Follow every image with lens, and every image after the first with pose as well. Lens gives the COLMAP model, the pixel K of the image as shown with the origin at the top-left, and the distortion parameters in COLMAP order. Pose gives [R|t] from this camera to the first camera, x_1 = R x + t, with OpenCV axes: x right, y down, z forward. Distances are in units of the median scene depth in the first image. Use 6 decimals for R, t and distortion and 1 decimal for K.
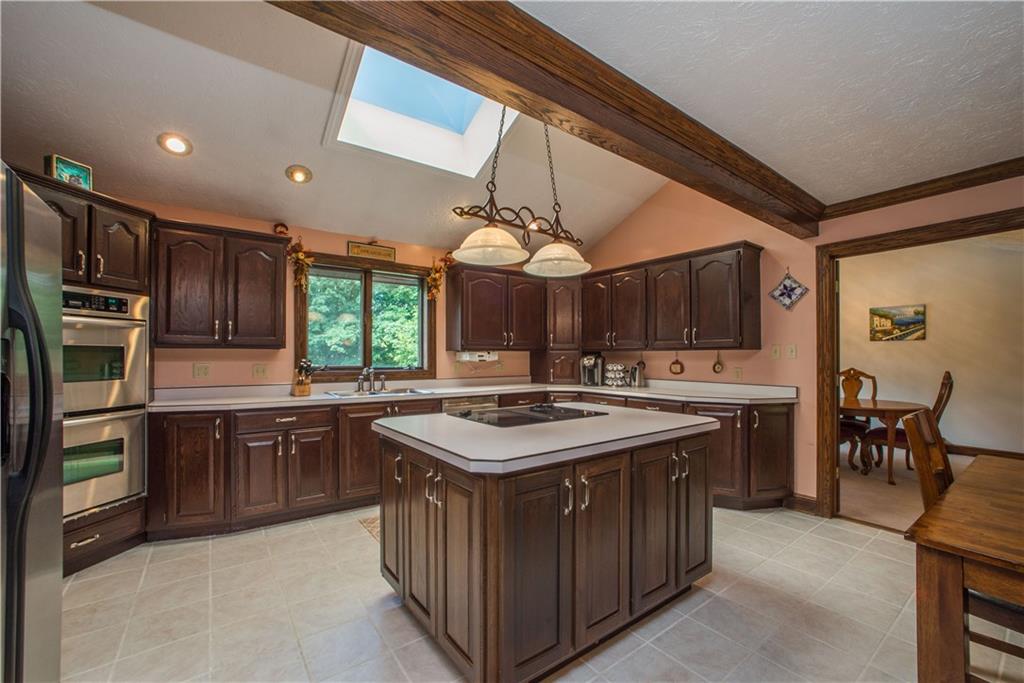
lens RADIAL K [[418.4, 0, 506.8], [0, 418.4, 348.8], [0, 0, 1]] dist [-0.003501, 0.003215]
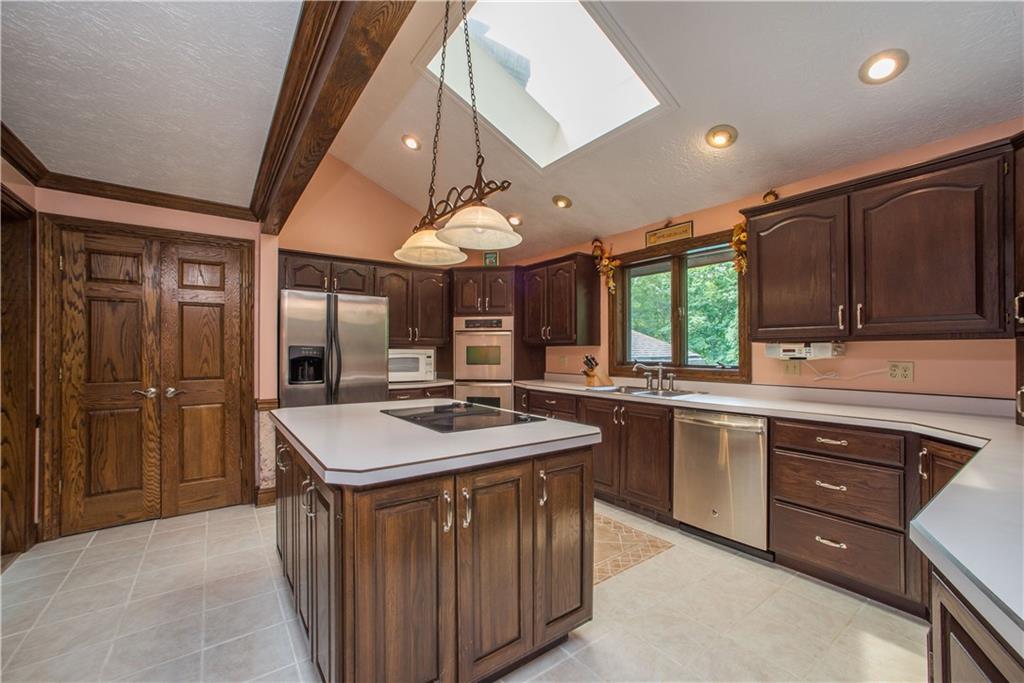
lens RADIAL K [[418.4, 0, 516.2], [0, 418.4, 346.9], [0, 0, 1]] dist [-0.003501, 0.003215]
pose [[0.008197, -0.012107, -0.999893, 0.575287], [0.017123, 0.999782, -0.011965, 0.013433], [0.999820, -0.017023, 0.008402, 0.675558]]
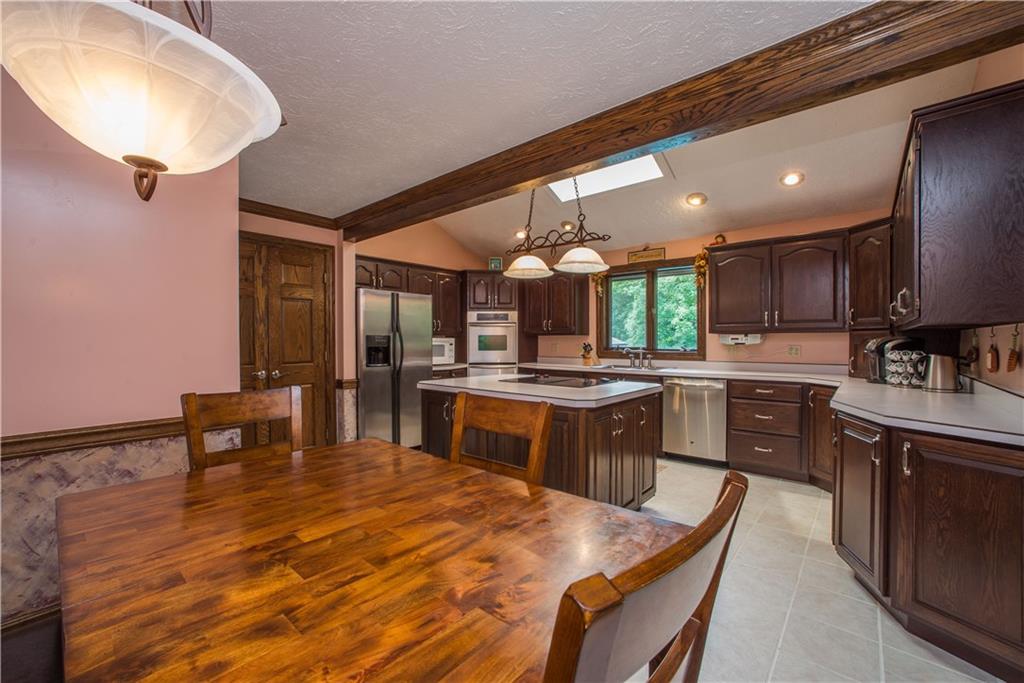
lens RADIAL K [[418.4, 0, 516.8], [0, 418.4, 341.8], [0, 0, 1]] dist [-0.003501, 0.003215]
pose [[0.237719, 0.002151, -0.971332, 0.810886], [0.017897, 0.999818, 0.006595, 0.009464], [0.971169, -0.018952, 0.237637, 0.331123]]
